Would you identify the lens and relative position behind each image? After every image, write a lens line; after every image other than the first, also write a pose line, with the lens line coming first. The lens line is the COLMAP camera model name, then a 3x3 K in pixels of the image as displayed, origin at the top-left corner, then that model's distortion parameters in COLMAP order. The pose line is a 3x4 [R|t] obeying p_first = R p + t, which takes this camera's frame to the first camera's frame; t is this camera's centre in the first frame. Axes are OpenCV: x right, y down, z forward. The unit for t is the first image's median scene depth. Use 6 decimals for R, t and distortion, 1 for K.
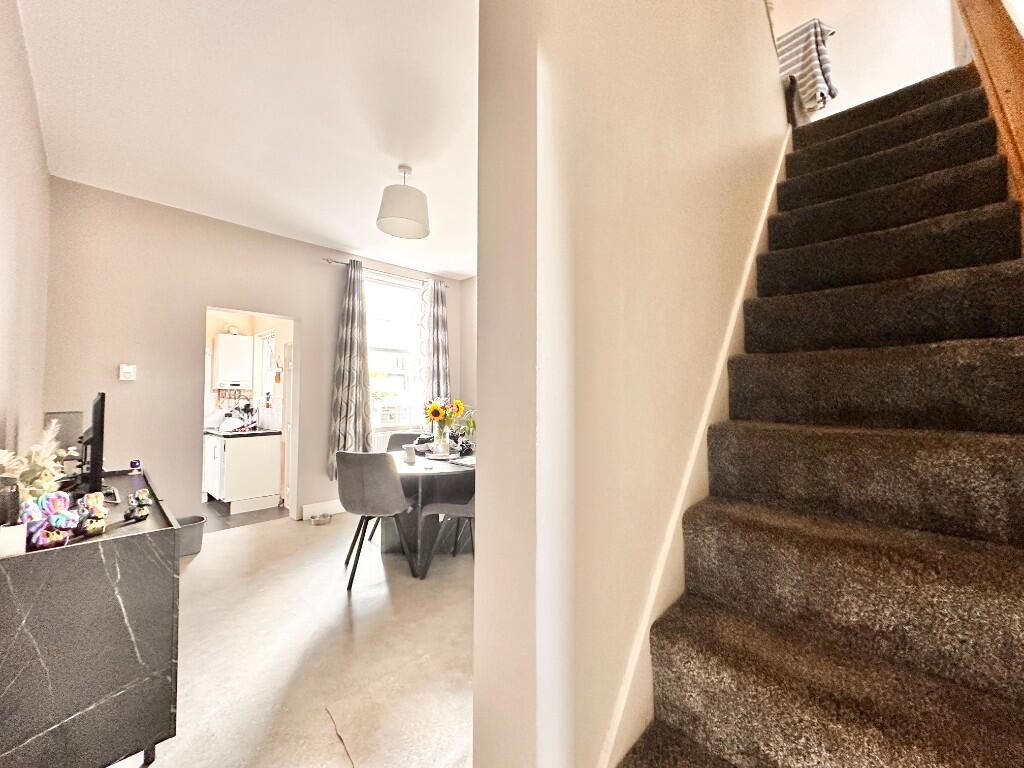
lens RADIAL K [[412.4, 0, 514.2], [0, 412.4, 383.3], [0, 0, 1]] dist [-0.001343, -0.000718]
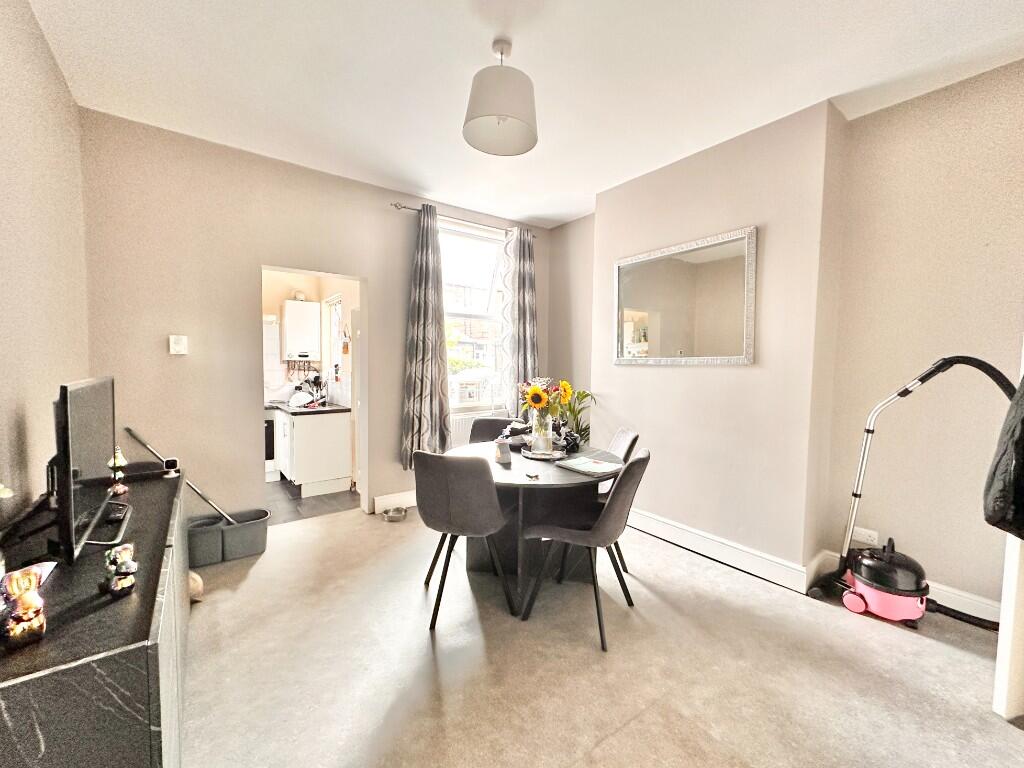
lens RADIAL K [[412.4, 0, 511.3], [0, 412.4, 380.4], [0, 0, 1]] dist [-0.001343, -0.000718]
pose [[0.988182, 0.012667, -0.152759, -0.096417], [-0.001325, 0.997248, 0.074121, -0.013020], [0.153277, -0.073042, 0.985480, 0.200083]]
